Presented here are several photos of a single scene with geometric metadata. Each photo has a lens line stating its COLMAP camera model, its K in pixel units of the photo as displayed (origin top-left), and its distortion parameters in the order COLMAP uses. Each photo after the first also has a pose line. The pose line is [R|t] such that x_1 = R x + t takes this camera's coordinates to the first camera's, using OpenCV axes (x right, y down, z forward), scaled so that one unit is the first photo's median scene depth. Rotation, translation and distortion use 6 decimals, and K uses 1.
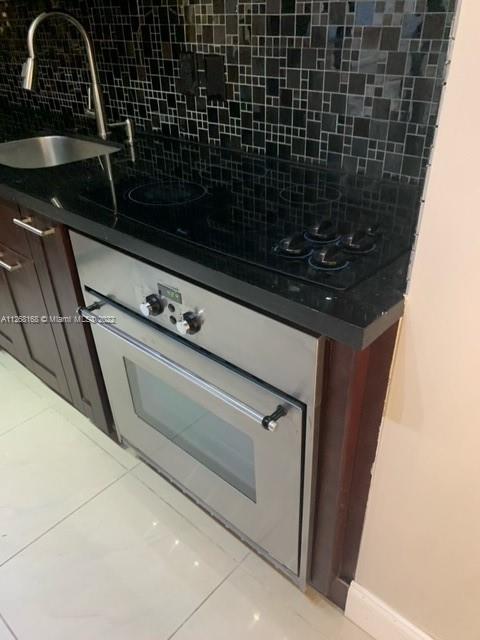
lens RADIAL K [[489.5, 0, 243.6], [0, 489.5, 327.8], [0, 0, 1]] dist [0.062728, -0.088102]
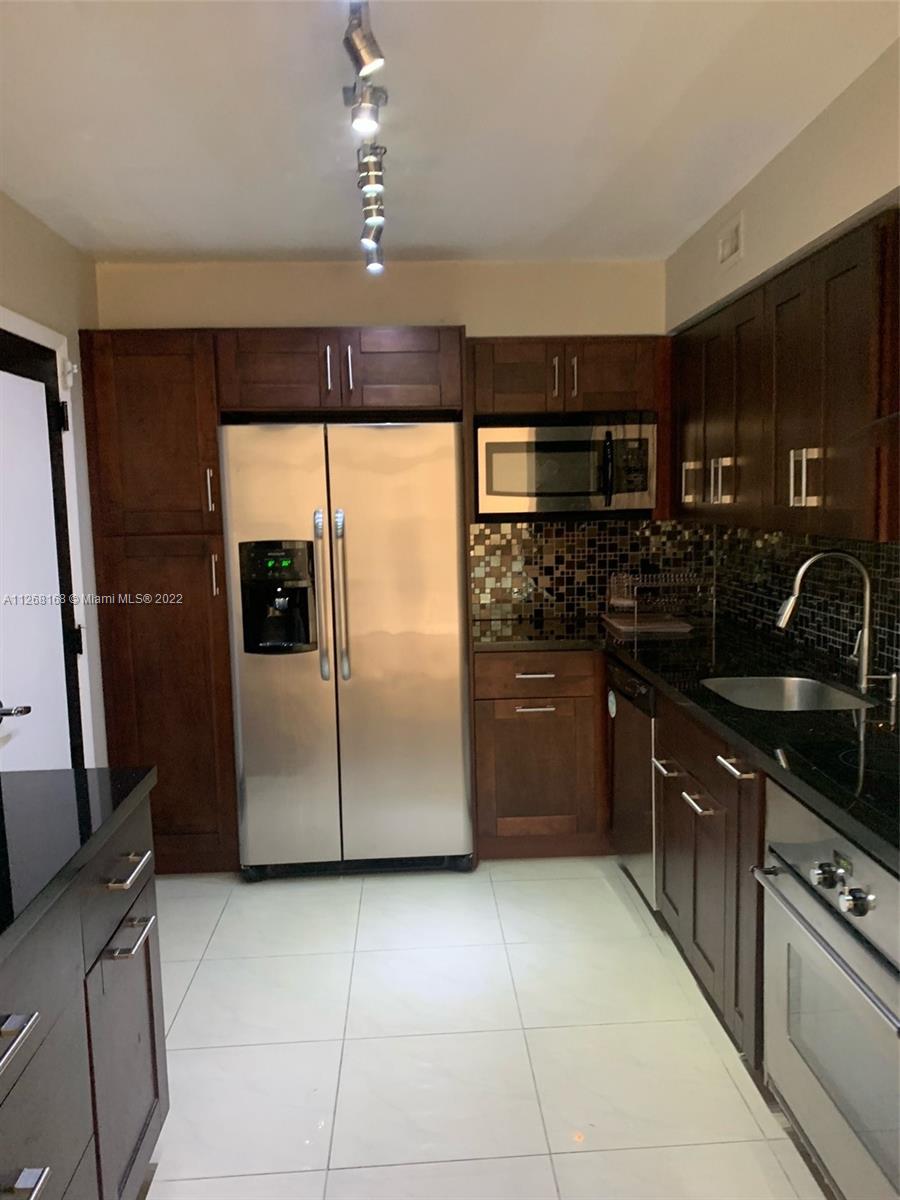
lens RADIAL K [[917.8, 0, 456.8], [0, 917.8, 614.7], [0, 0, 1]] dist [0.062728, -0.088102]
pose [[0.710057, 0.100641, -0.696915, 0.304948], [-0.377067, 0.890212, -0.255623, 0.142228], [0.594675, 0.444291, 0.670050, -0.469387]]
